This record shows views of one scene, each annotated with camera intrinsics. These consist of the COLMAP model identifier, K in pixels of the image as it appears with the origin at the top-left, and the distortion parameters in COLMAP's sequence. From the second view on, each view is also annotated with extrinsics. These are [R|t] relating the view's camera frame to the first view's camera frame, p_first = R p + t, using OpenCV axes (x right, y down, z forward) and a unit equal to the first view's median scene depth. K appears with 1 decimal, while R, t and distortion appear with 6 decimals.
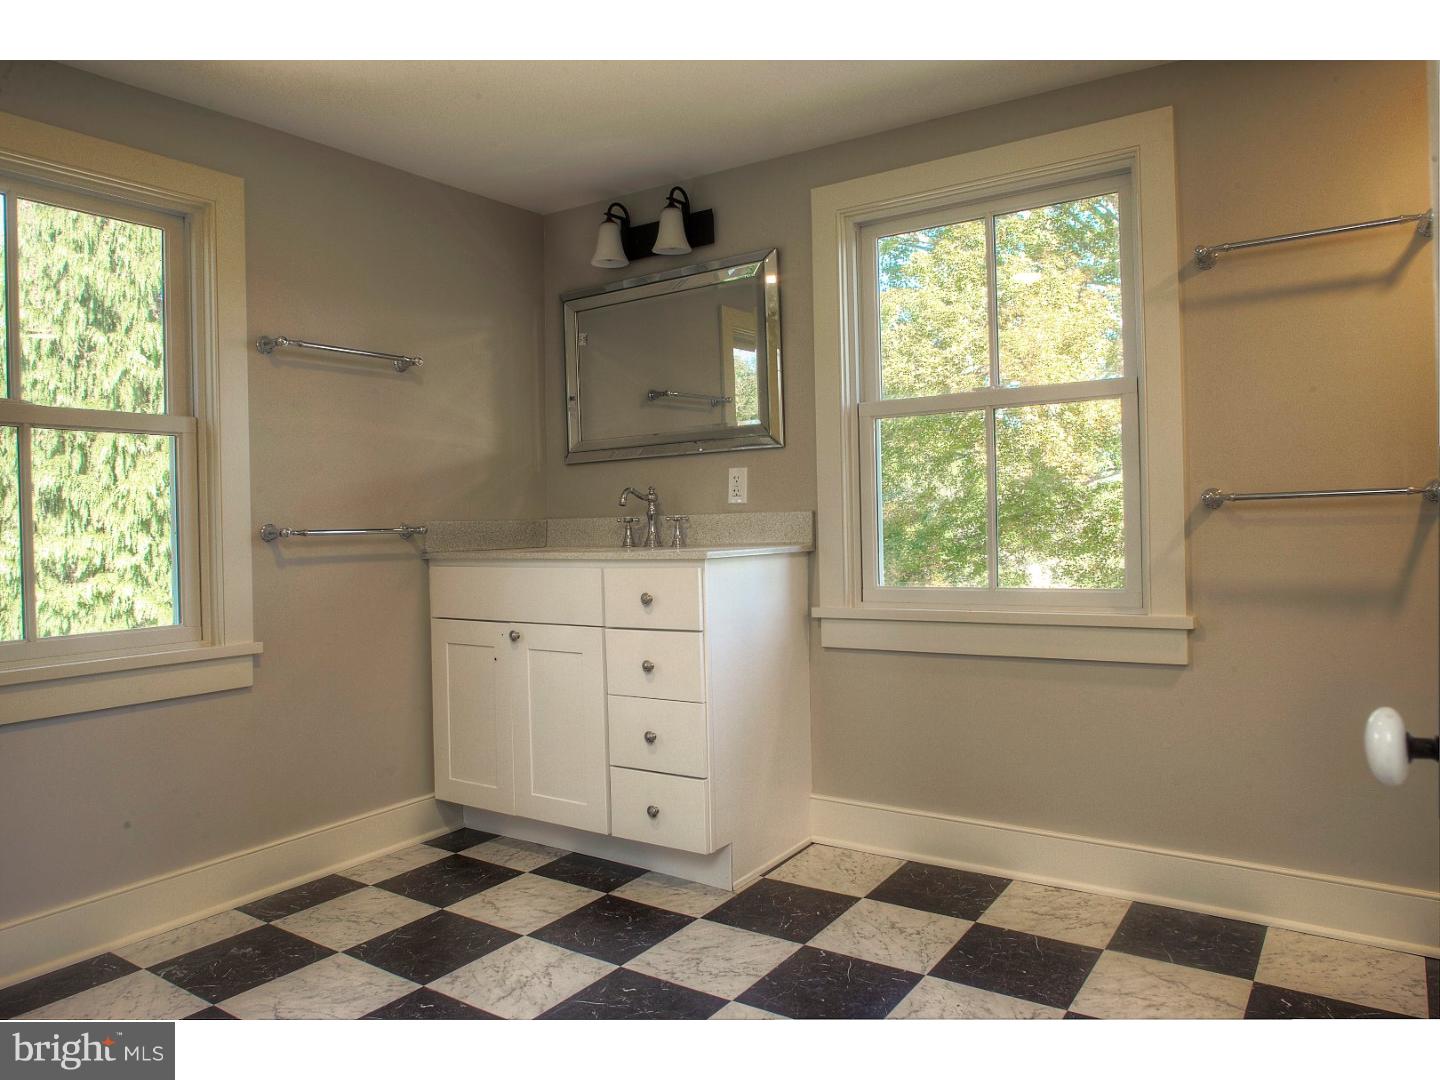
lens RADIAL K [[975.5, 0, 725.9], [0, 975.5, 535.6], [0, 0, 1]] dist [-0.056659, 0.030189]
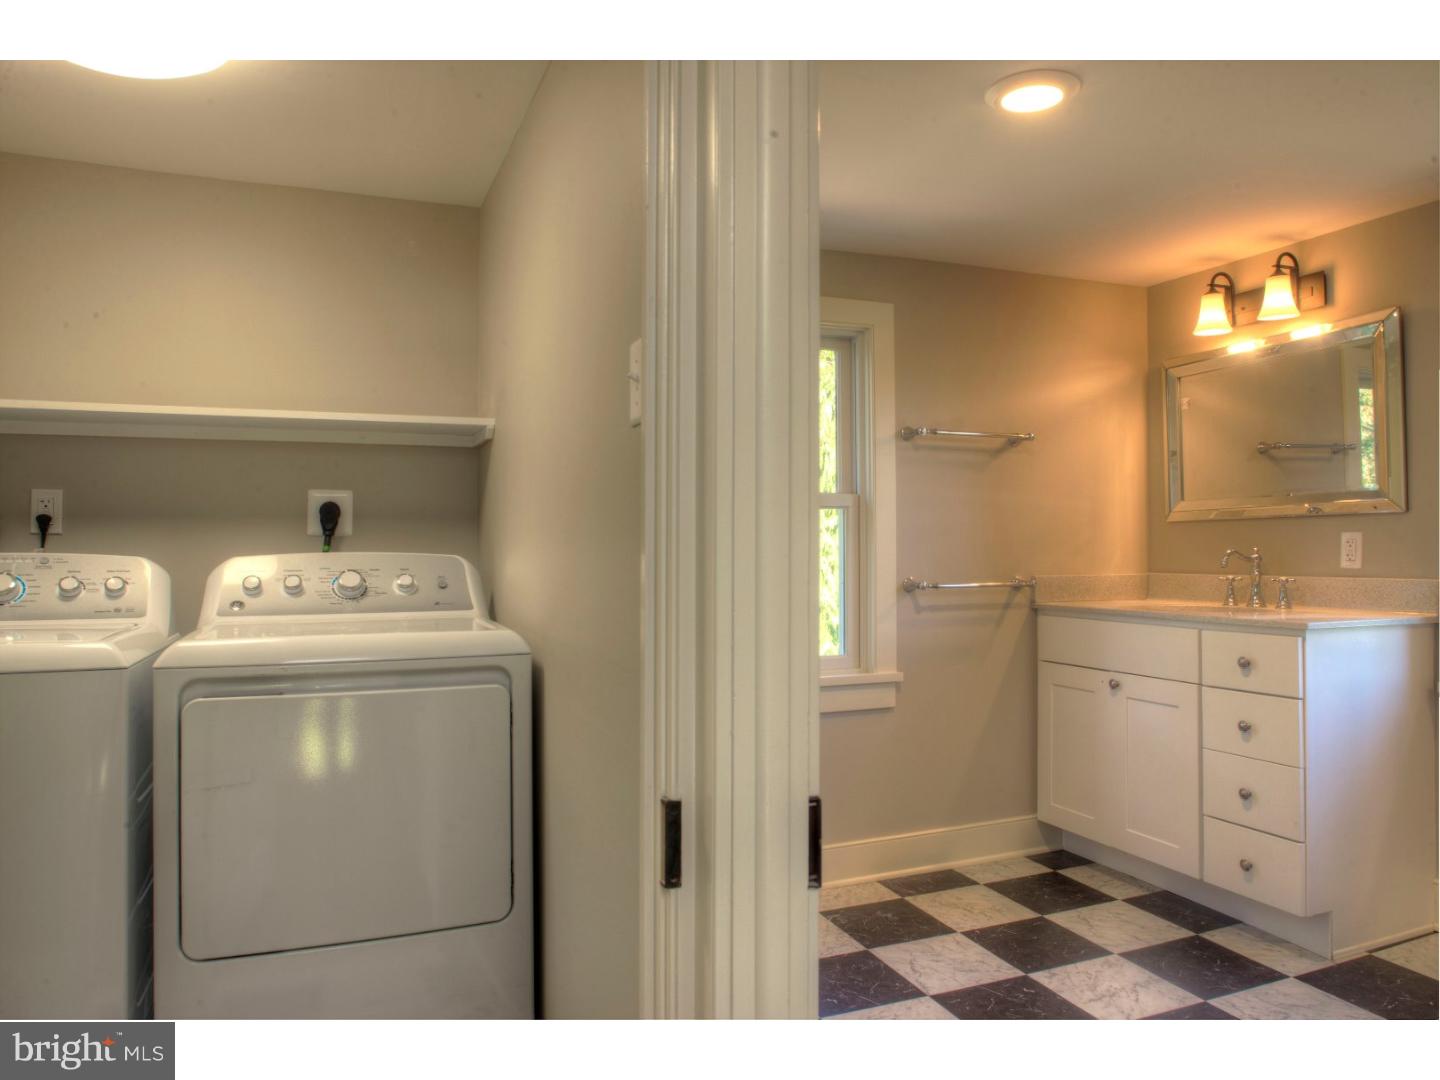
lens RADIAL K [[975.5, 0, 725.9], [0, 975.5, 535.6], [0, 0, 1]] dist [-0.056659, 0.030189]
pose [[0.826098, 0.009439, -0.563447, 0.039916], [-0.018479, 0.999776, -0.010343, -0.051258], [0.563223, 0.018956, 0.826088, -0.179464]]
